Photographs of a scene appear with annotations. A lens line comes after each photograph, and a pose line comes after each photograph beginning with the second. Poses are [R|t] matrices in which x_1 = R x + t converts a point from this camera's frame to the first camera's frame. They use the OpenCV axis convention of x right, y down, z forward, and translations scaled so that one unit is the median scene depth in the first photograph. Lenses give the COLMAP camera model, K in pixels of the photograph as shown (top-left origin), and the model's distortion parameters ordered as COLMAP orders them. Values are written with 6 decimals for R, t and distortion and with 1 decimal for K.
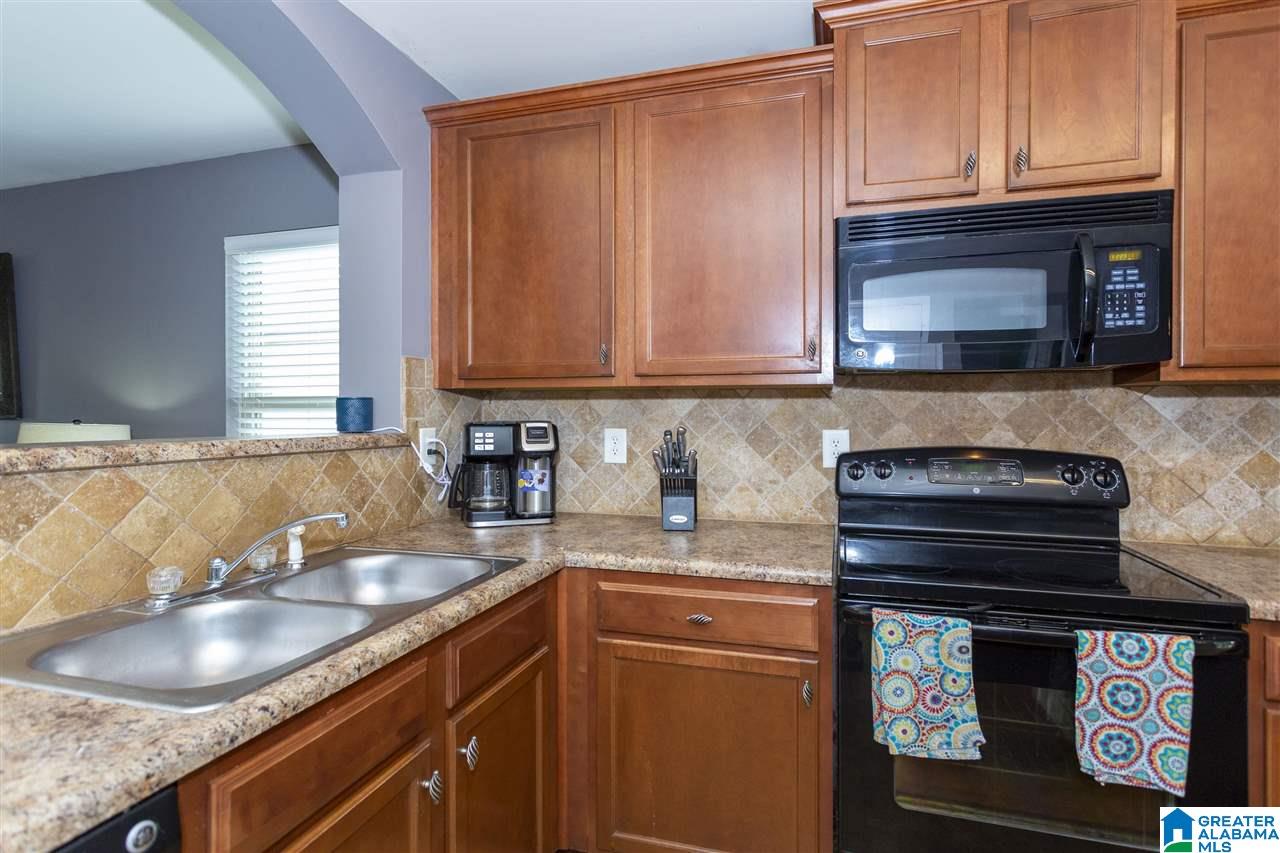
lens RADIAL K [[617.7, 0, 624.8], [0, 617.7, 412.1], [0, 0, 1]] dist [0.004145, 0.001966]
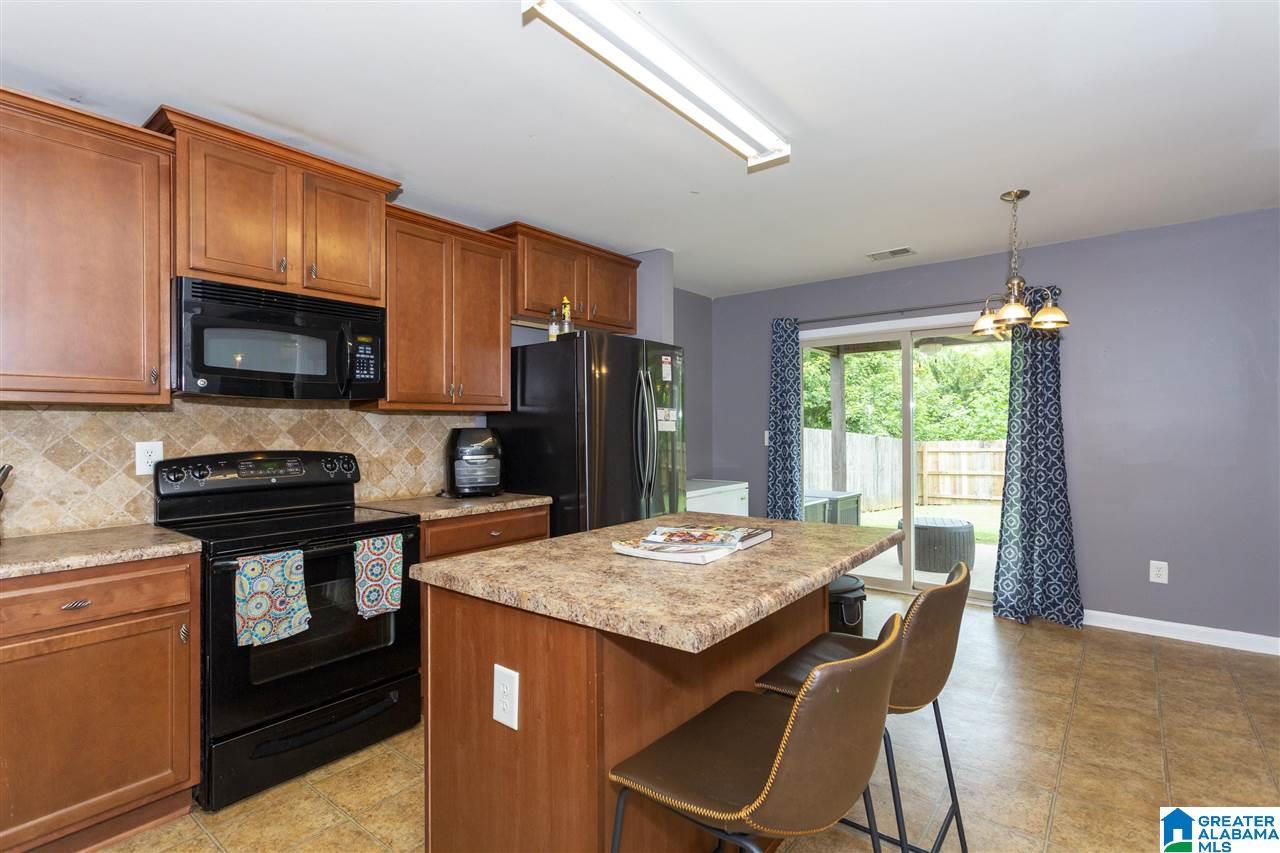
lens RADIAL K [[617.7, 0, 676.8], [0, 617.7, 425.8], [0, 0, 1]] dist [0.004145, 0.001966]
pose [[0.319824, -0.002678, 0.947473, -0.500909], [0.005757, 0.999983, 0.000883, 0.003260], [-0.947460, 0.005173, 0.319834, -0.357642]]
